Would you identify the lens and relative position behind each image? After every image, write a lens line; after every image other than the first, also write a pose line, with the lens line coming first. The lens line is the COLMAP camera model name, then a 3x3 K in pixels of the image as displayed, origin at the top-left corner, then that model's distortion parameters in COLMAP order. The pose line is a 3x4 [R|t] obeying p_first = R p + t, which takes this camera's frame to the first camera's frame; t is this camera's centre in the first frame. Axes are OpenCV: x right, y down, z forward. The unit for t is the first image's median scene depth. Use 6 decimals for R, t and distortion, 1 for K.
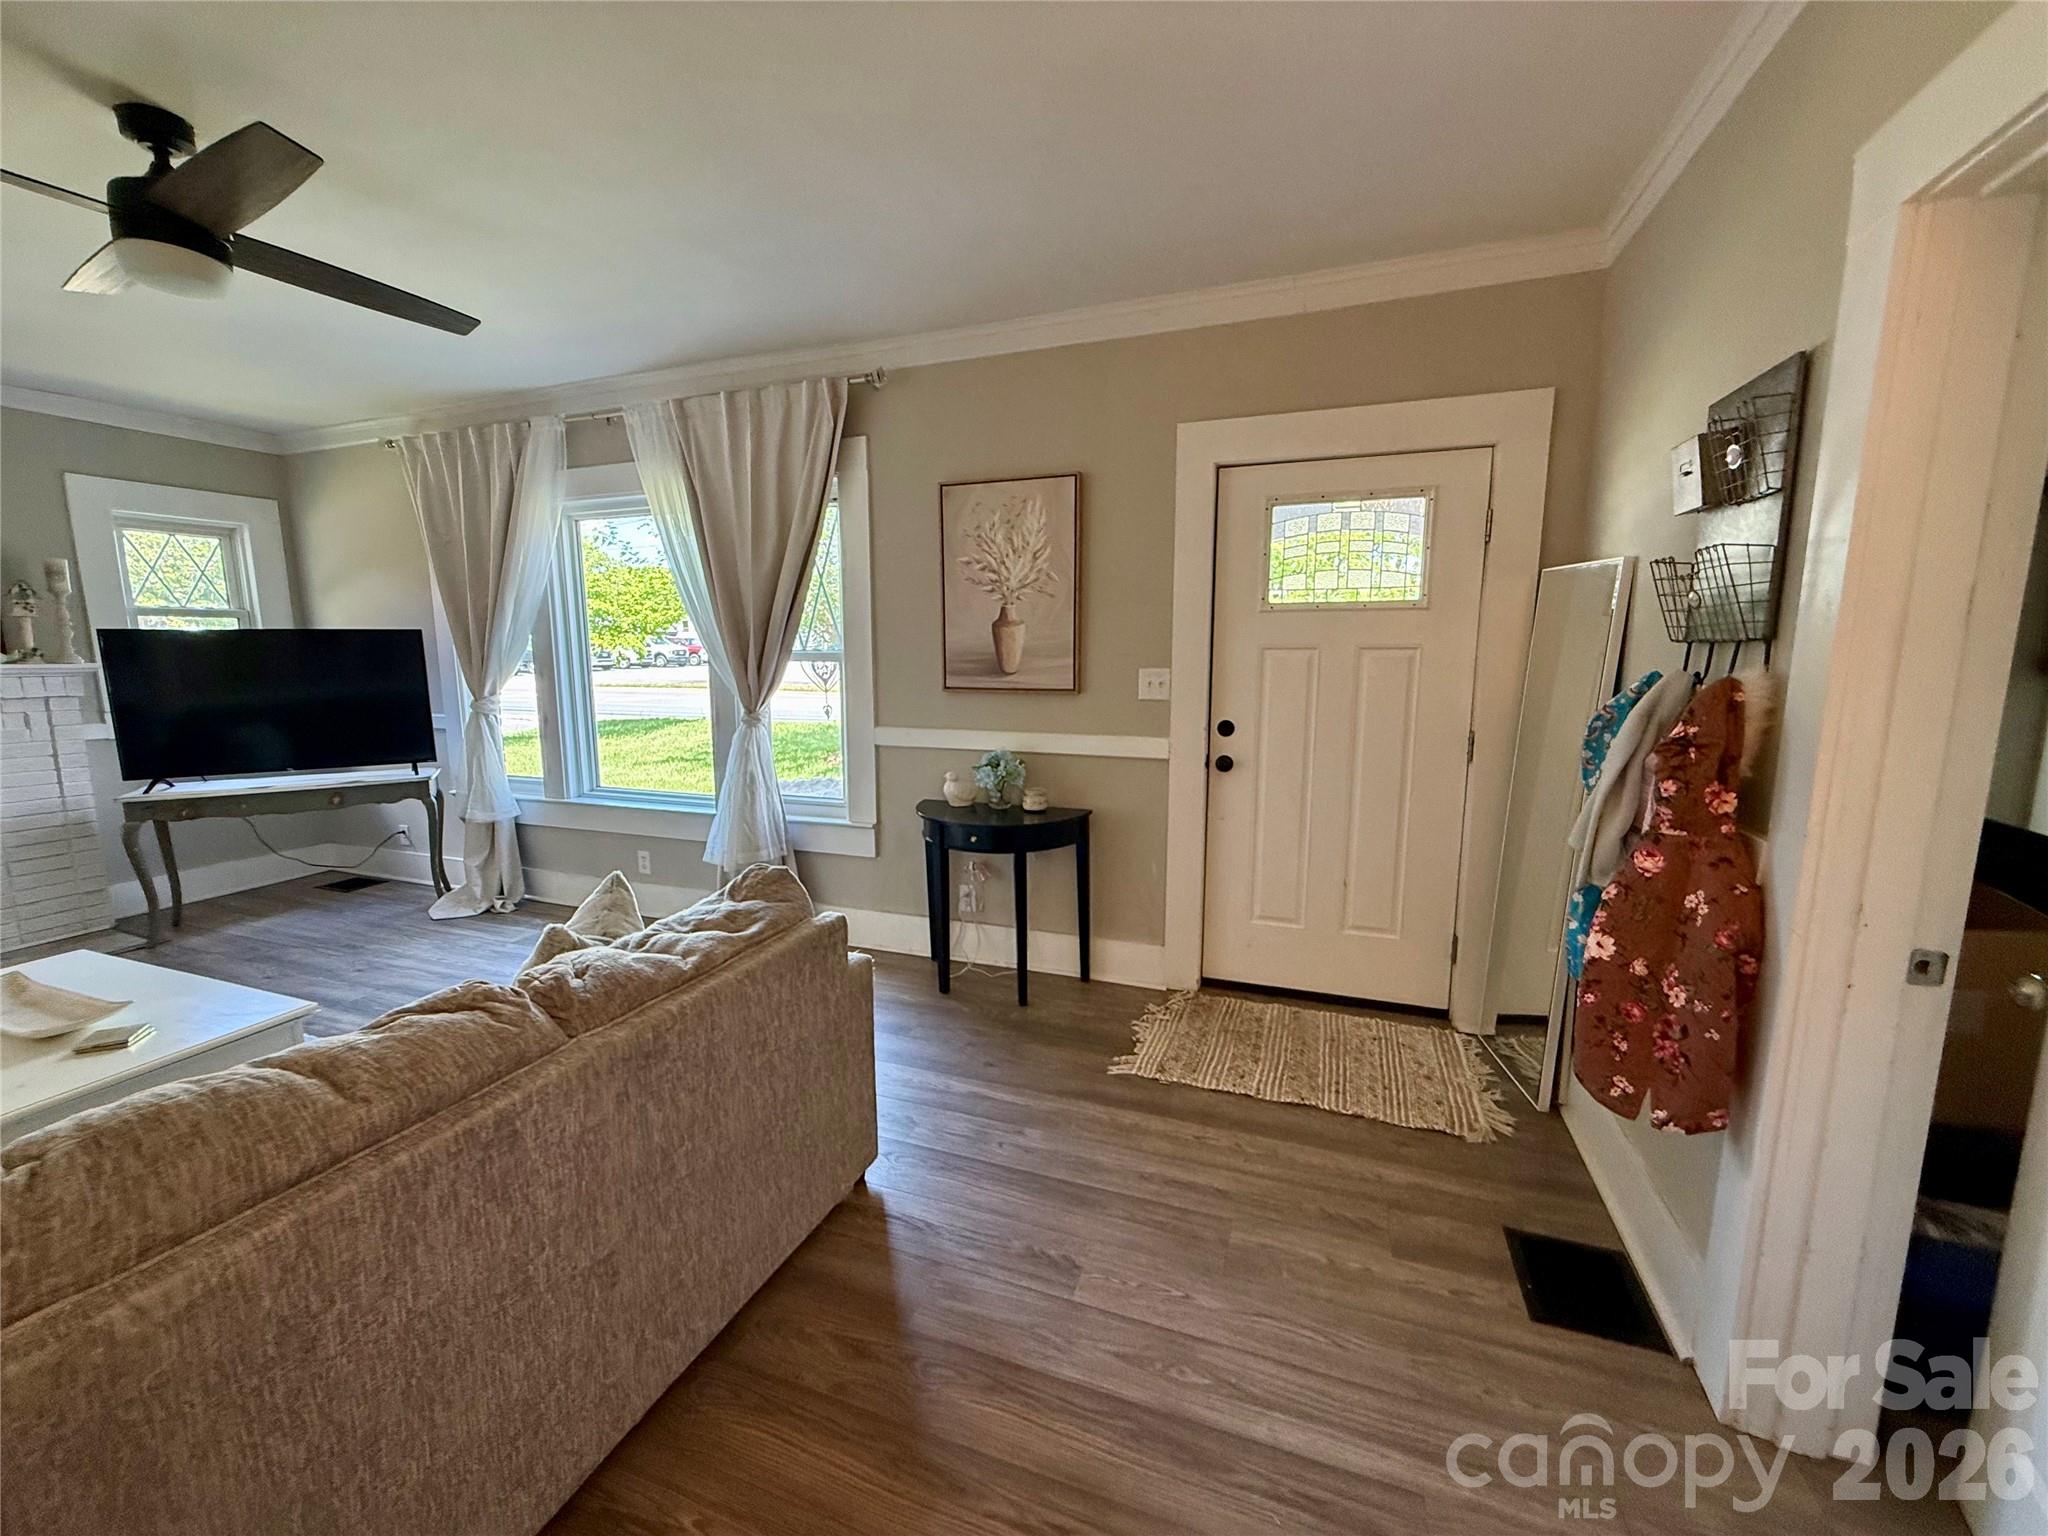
lens RADIAL K [[810.5, 0, 1022.6], [0, 810.5, 767.5], [0, 0, 1]] dist [-0.001274, -0.000127]
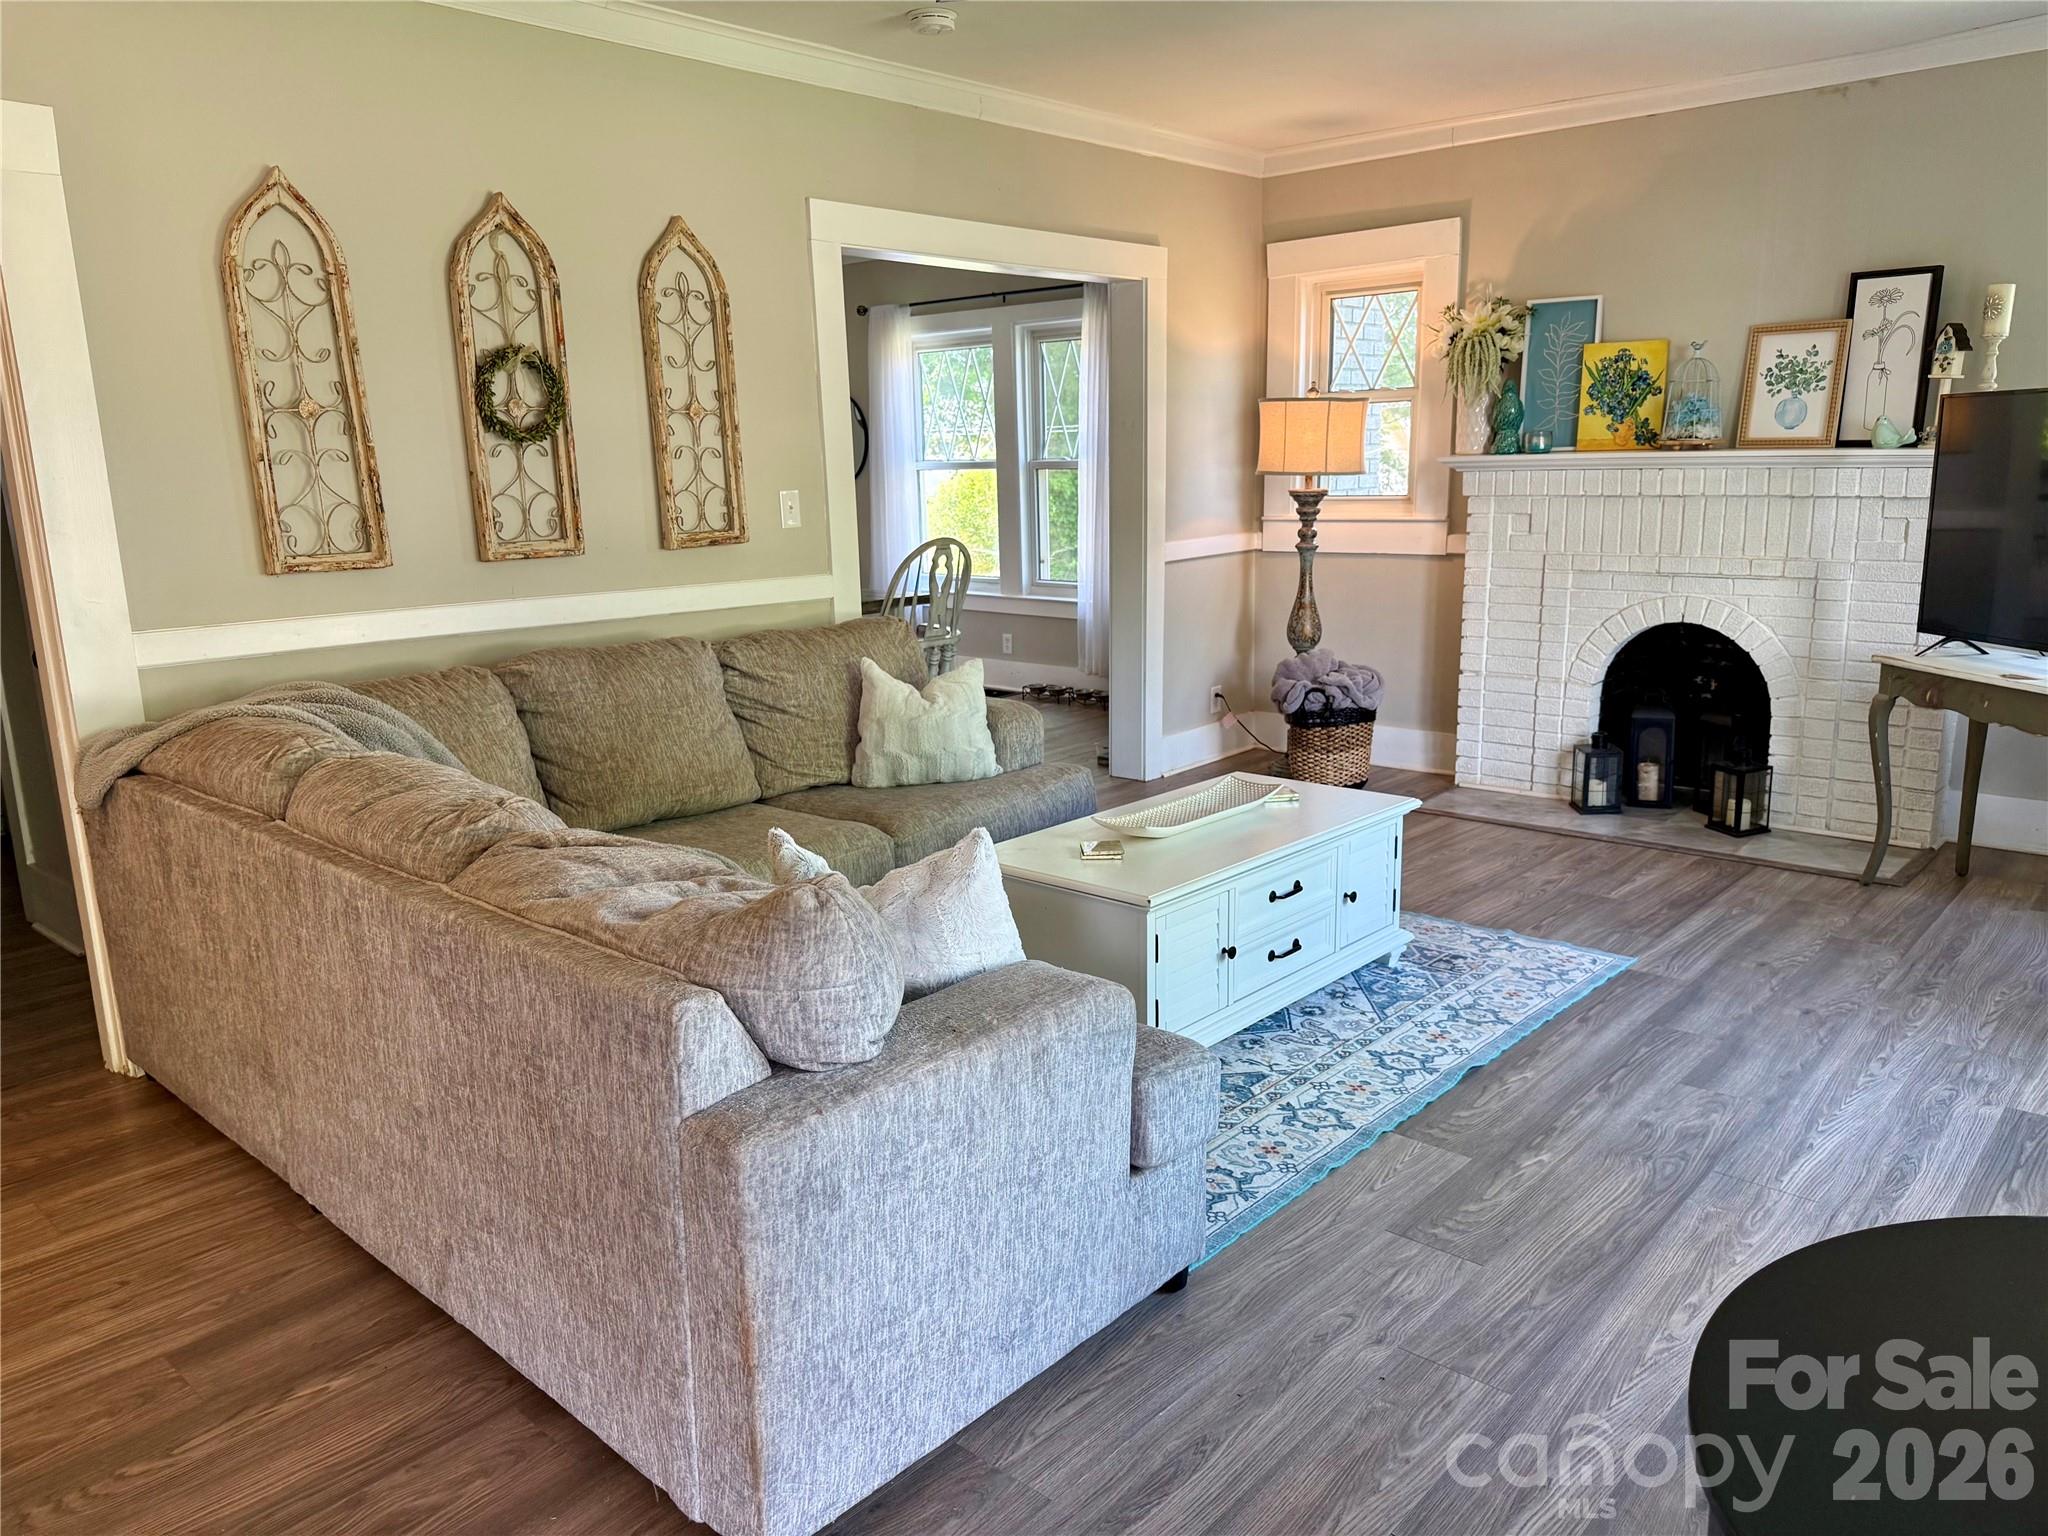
lens RADIAL K [[1453.0, 0, 1023.6], [0, 1453.0, 773.3], [0, 0, 1]] dist [-0.001713, -0.004949]
pose [[-0.367800, 0.213615, -0.905037, 0.239560], [-0.118268, 0.954608, 0.273379, -0.110963], [0.922353, 0.207586, -0.325841, 0.759903]]
